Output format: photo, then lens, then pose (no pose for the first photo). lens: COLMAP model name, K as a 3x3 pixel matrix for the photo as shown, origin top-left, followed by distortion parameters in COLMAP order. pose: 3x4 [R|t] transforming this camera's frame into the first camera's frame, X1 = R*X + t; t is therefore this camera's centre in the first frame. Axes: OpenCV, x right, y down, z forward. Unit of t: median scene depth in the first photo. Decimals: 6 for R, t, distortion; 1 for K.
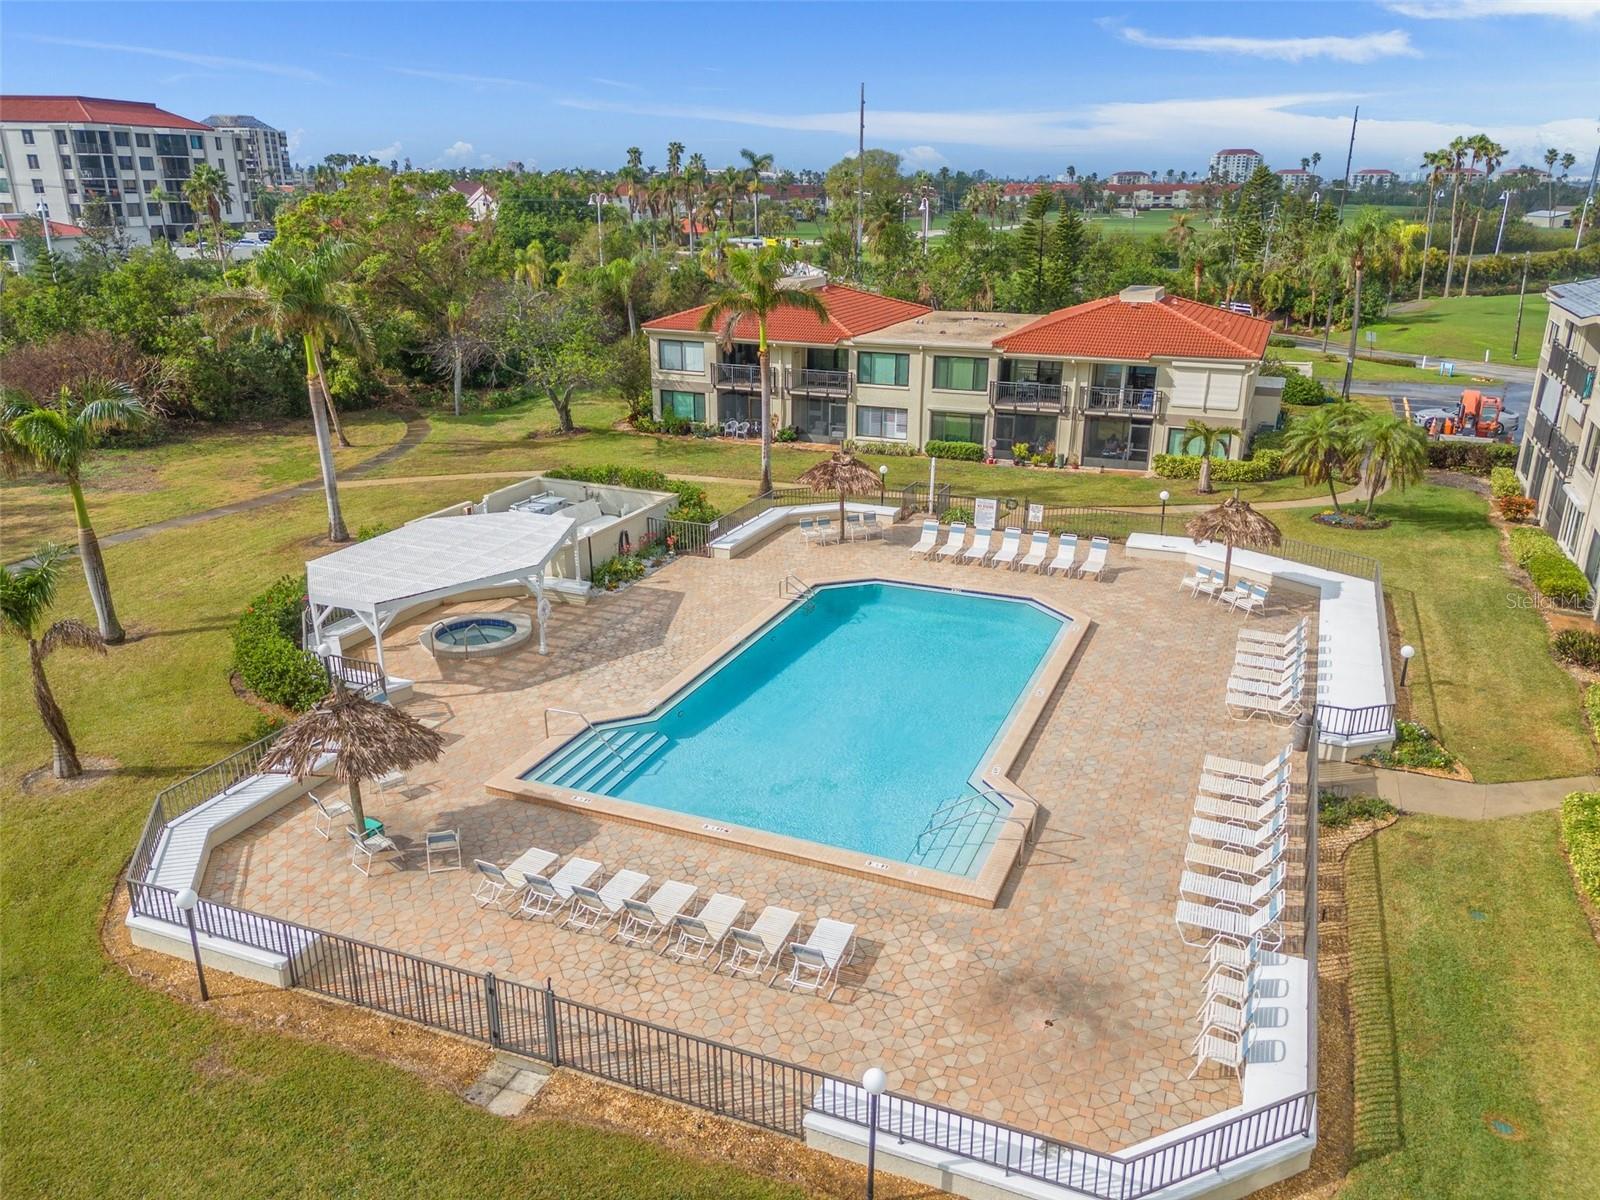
lens RADIAL K [[1169.4, 0, 800.0], [0, 1169.4, 600.0], [0, 0, 1]] dist [0.064187, -0.002883]
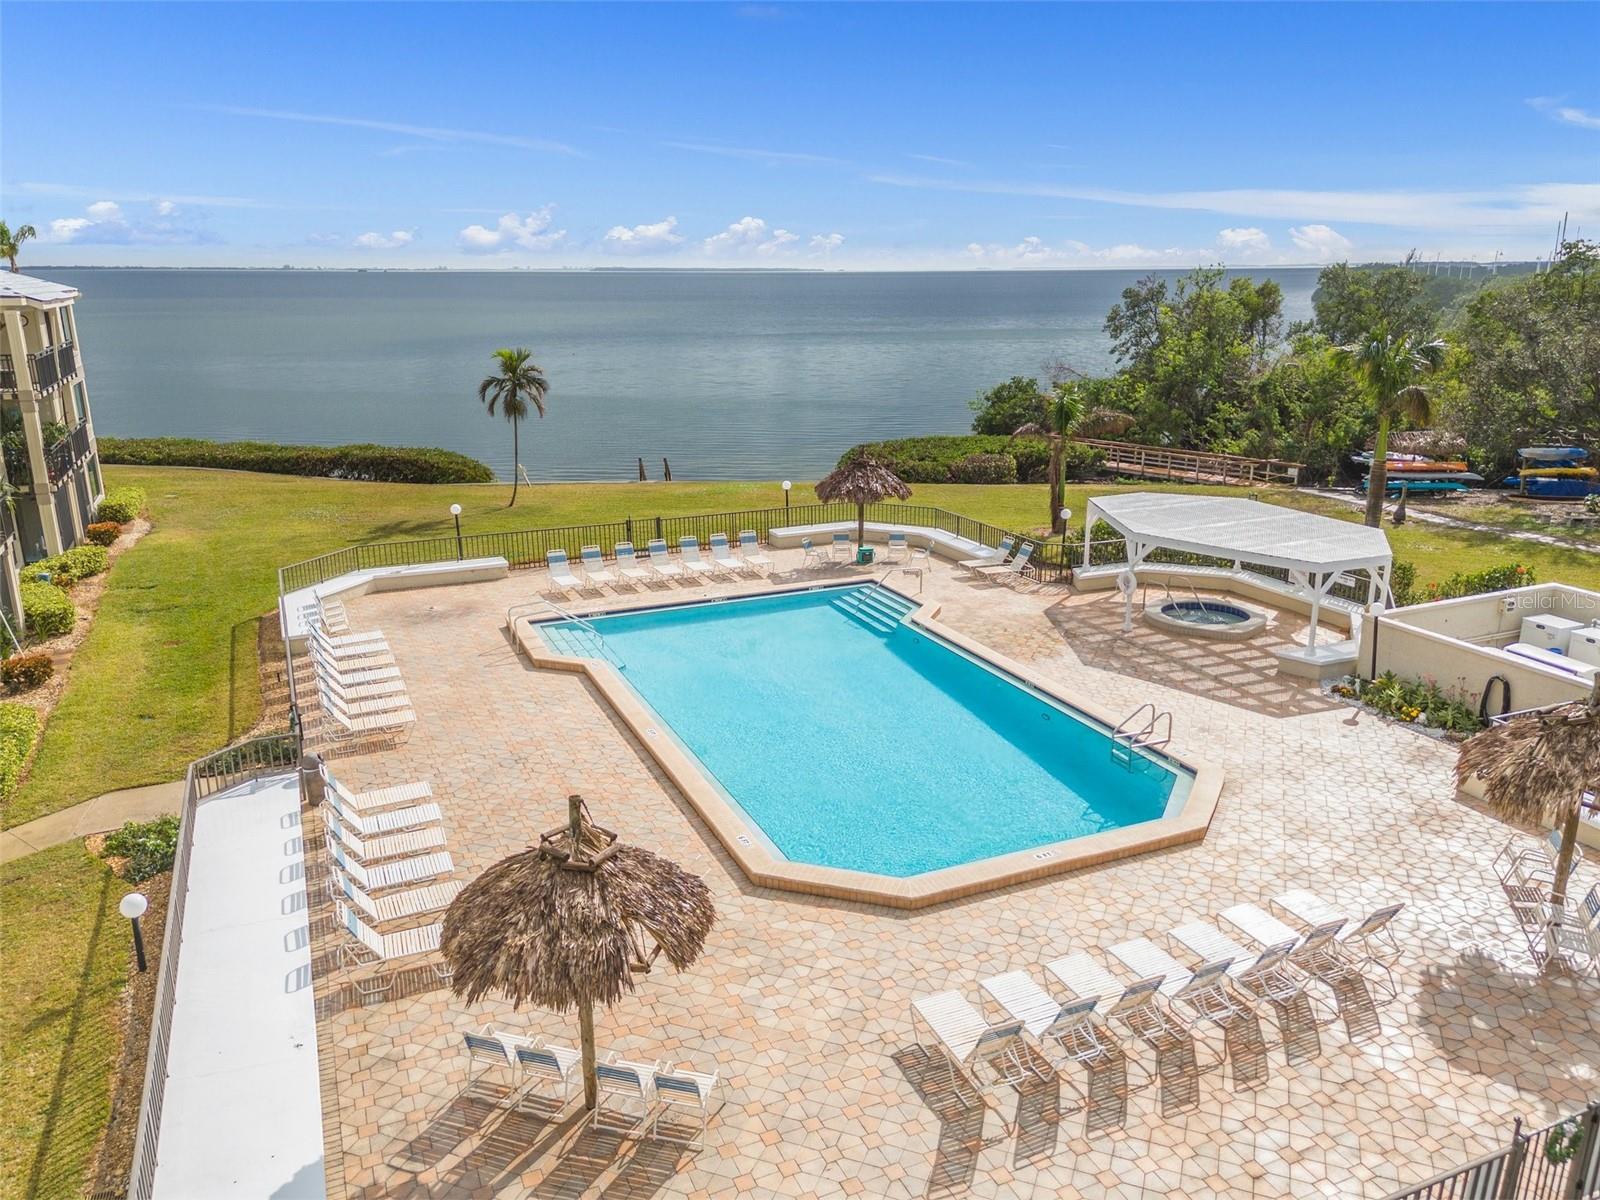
lens RADIAL K [[1169.4, 0, 800.0], [0, 1169.4, 600.0], [0, 0, 1]] dist [0.064187, -0.002883]
pose [[-0.684639, 0.198365, -0.701371, 0.531405], [-0.248244, 0.841268, 0.480253, -0.311947], [0.685306, 0.502911, -0.526721, 1.145736]]
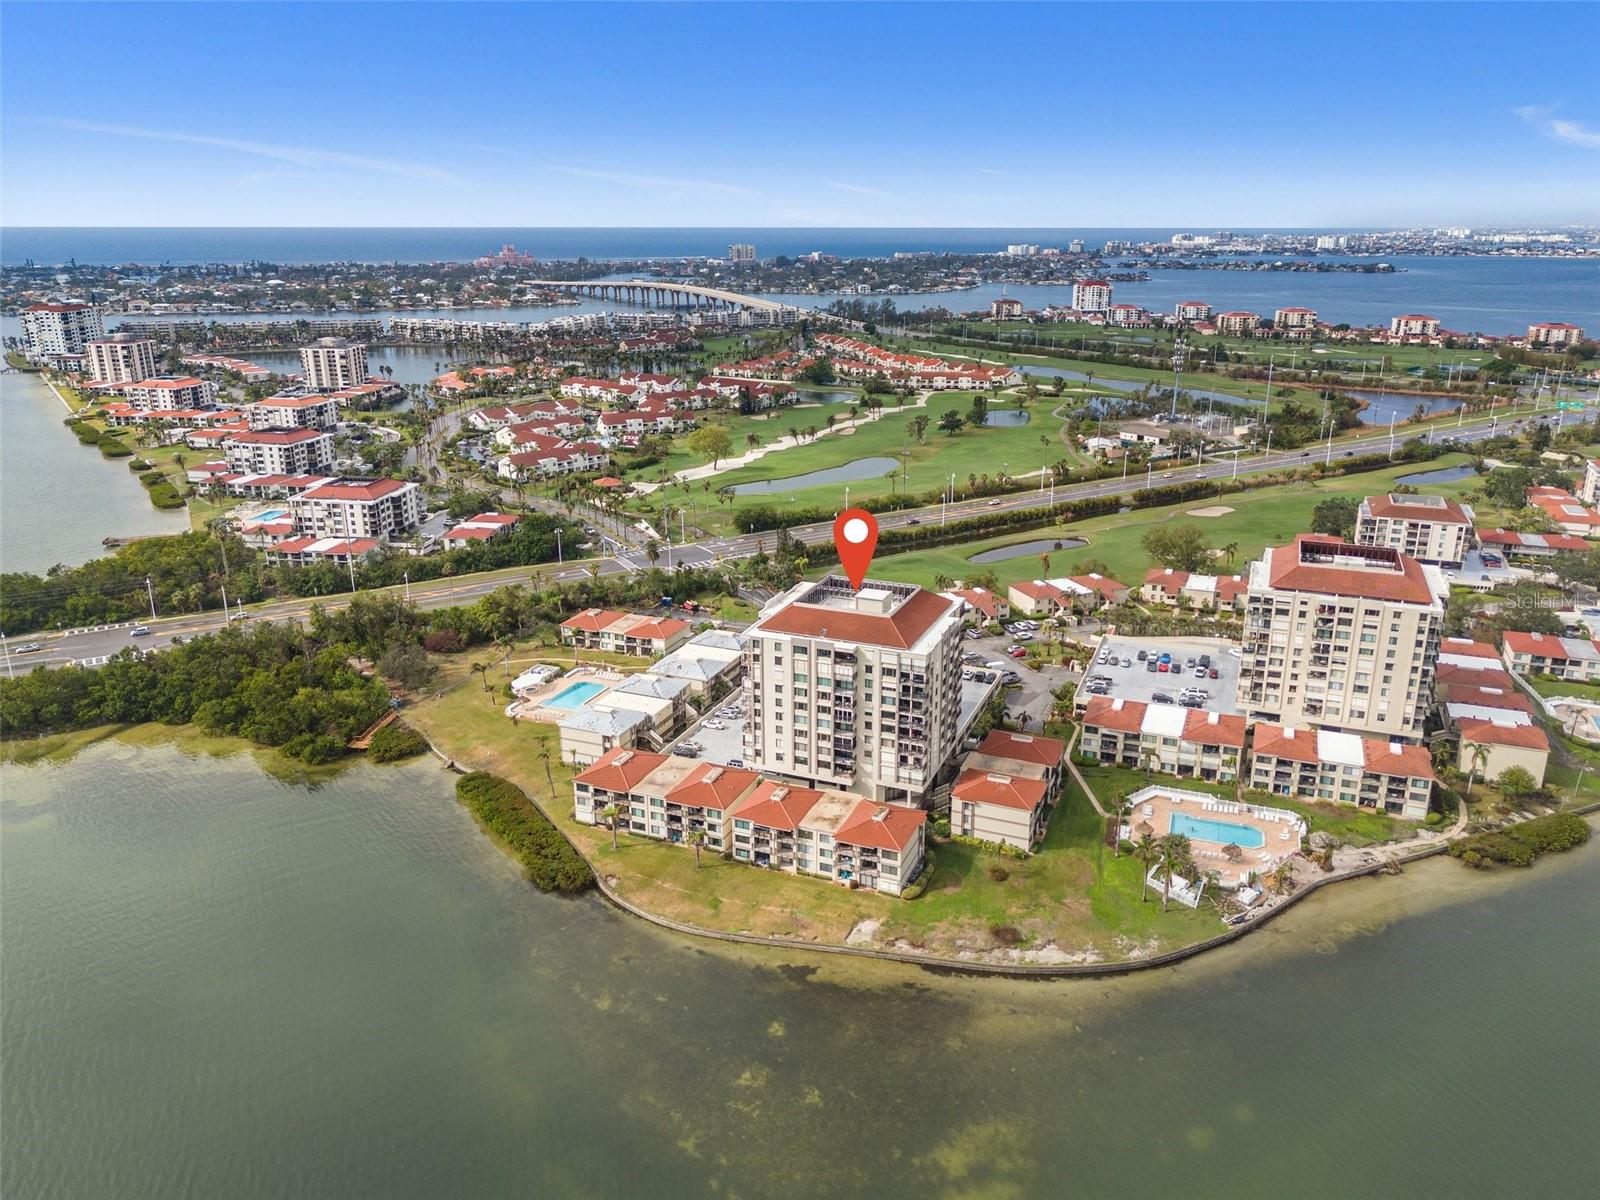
lens RADIAL K [[1169.4, 0, 800.0], [0, 1169.4, 600.0], [0, 0, 1]] dist [0.064187, -0.002883]
pose [[0.999914, -0.006962, 0.011127, 1.332307], [0.007312, 0.999471, -0.031699, -0.285699], [-0.010900, 0.031778, 0.999436, -6.378030]]
